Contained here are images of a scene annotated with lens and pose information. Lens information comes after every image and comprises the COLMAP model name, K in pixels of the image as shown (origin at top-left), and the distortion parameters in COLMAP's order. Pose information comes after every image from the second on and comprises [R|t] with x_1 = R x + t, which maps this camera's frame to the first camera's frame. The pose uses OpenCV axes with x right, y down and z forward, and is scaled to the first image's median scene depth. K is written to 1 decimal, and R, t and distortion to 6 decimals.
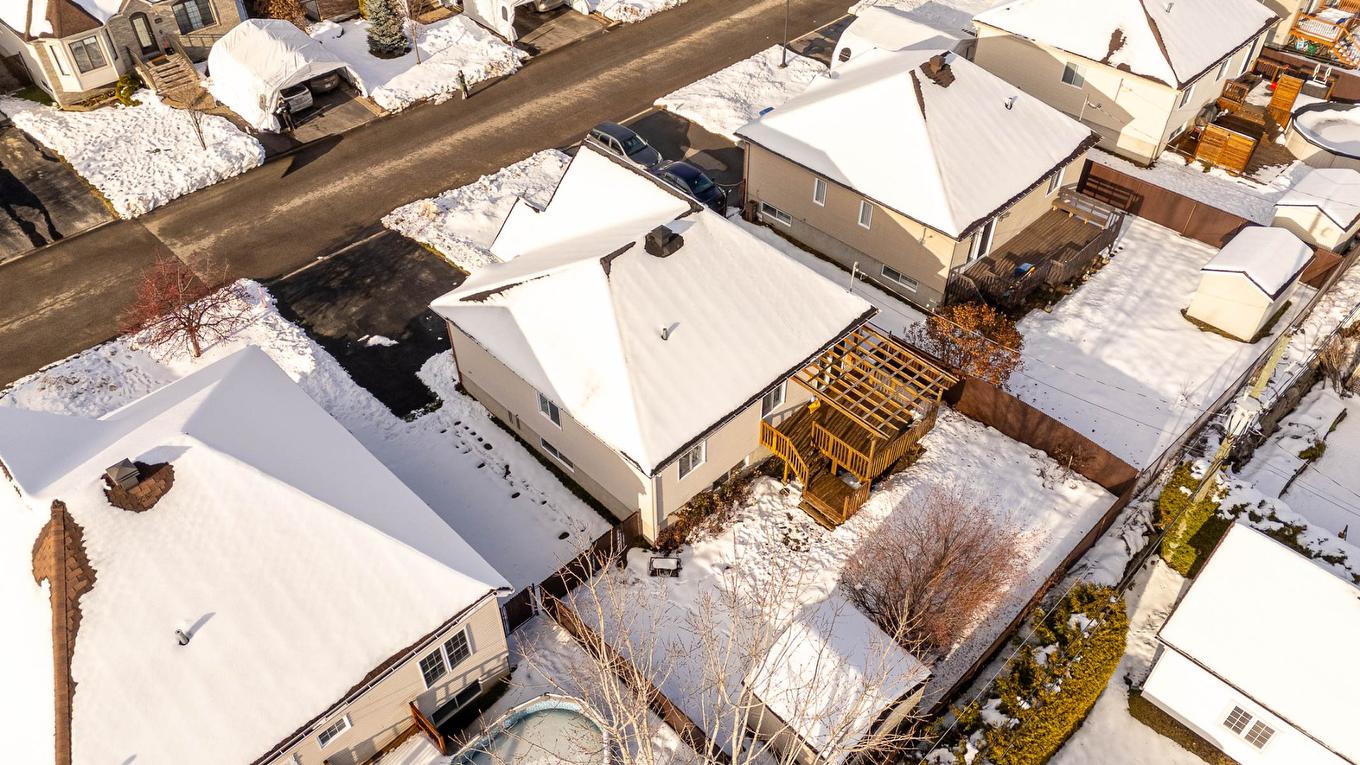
lens RADIAL K [[994.0, 0, 687.2], [0, 994.0, 383.5], [0, 0, 1]] dist [0.066189, -0.065562]
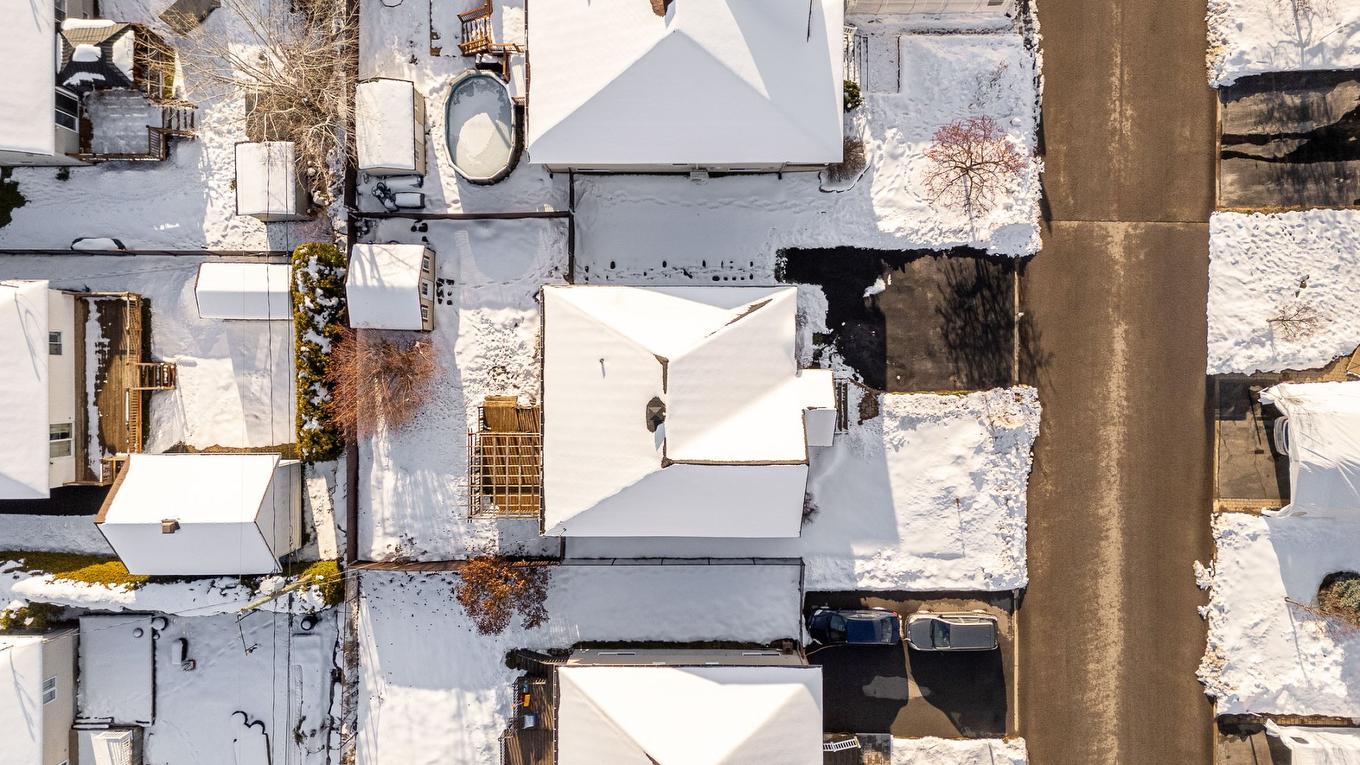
lens RADIAL K [[991.5, 0, 680.0], [0, 991.5, 382.5], [0, 0, 1]] dist [0.070697, -0.060642]
pose [[-0.706449, 0.707607, 0.014907, -0.066602], [-0.474606, -0.489244, 0.731703, -0.752003], [0.525052, 0.509835, 0.681461, 0.101383]]
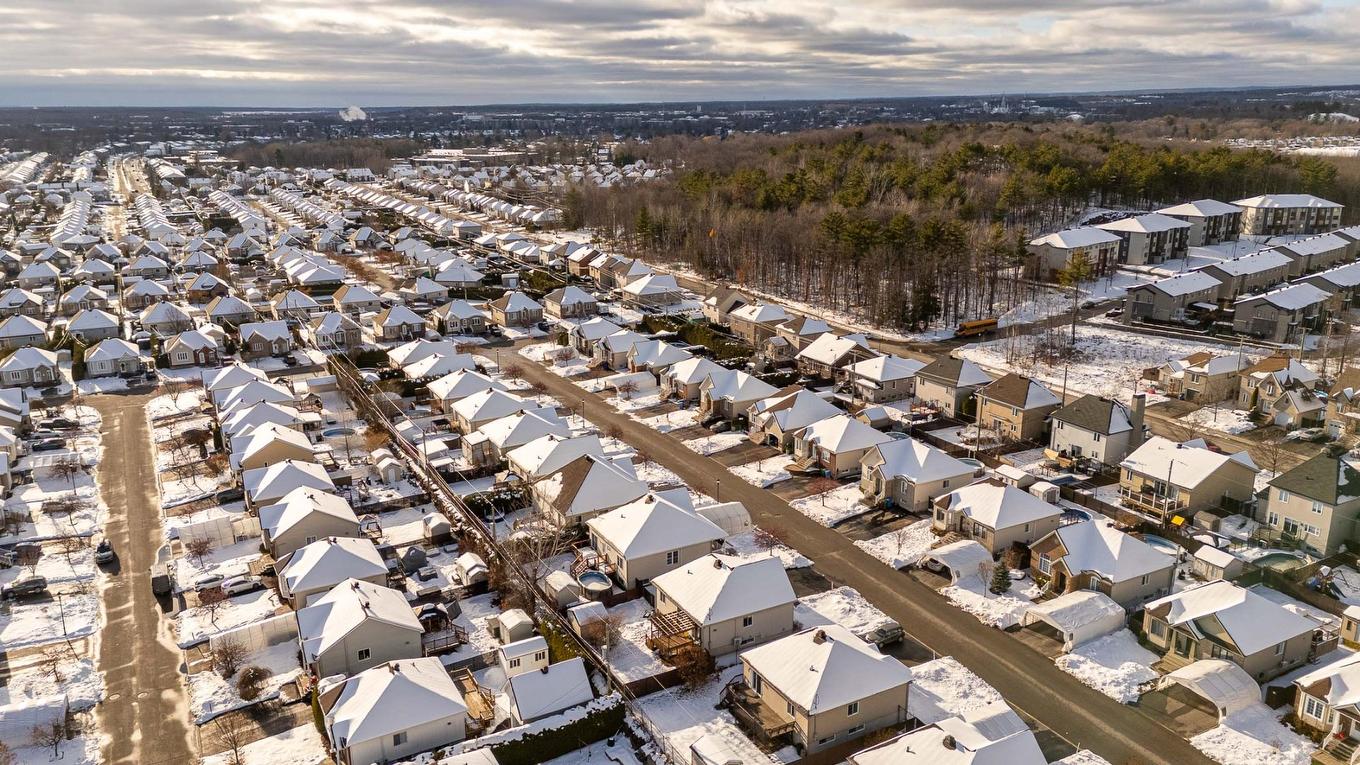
lens RADIAL K [[991.5, 0, 680.0], [0, 991.5, 382.5], [0, 0, 1]] dist [0.070697, -0.060642]
pose [[-0.284138, 0.258122, -0.923384, 2.005825], [-0.654220, 0.651845, 0.383529, -1.192495], [0.700901, 0.713071, -0.016346, 0.389969]]
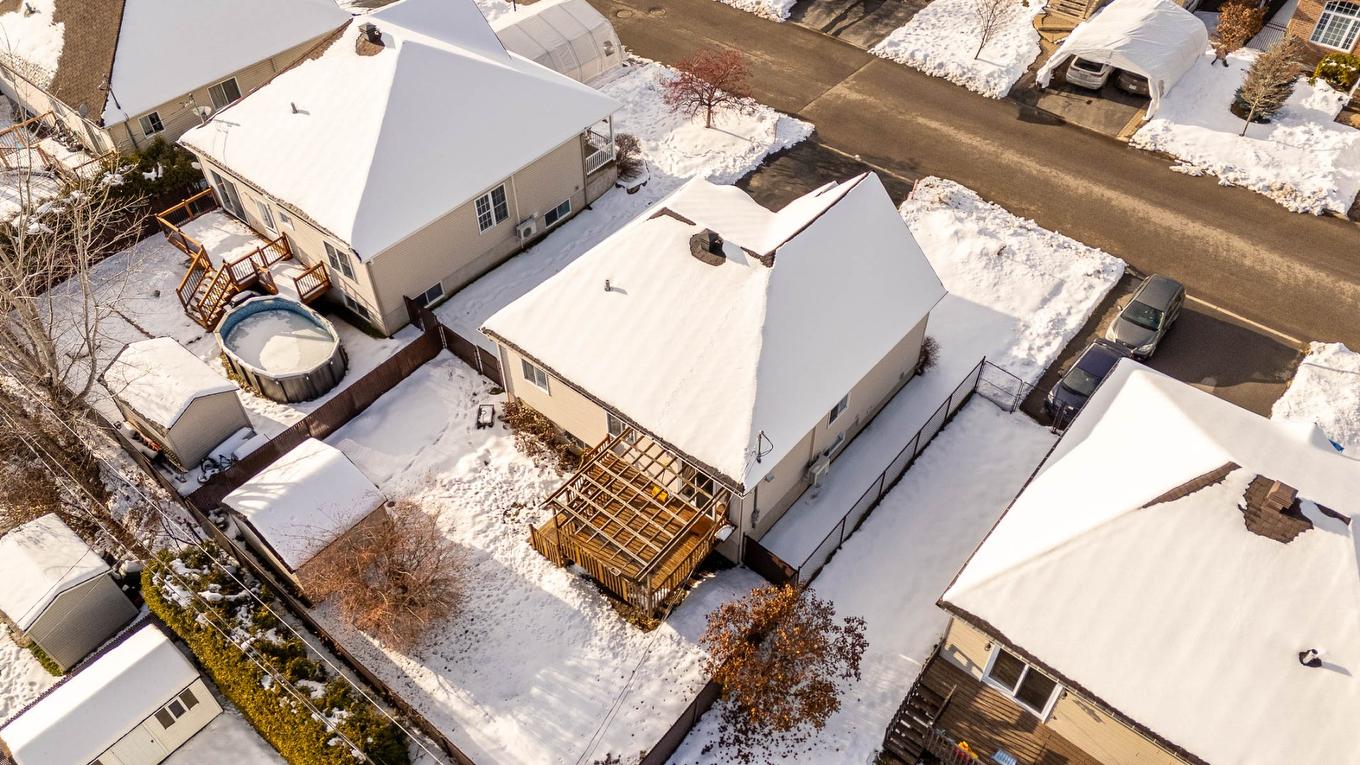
lens RADIAL K [[991.5, 0, 680.0], [0, 991.5, 382.5], [0, 0, 1]] dist [0.070697, -0.060642]
pose [[0.093881, 0.712786, -0.695070, 0.519056], [-0.678298, 0.556840, 0.479418, -0.362476], [0.728765, 0.426456, 0.535758, 0.375003]]
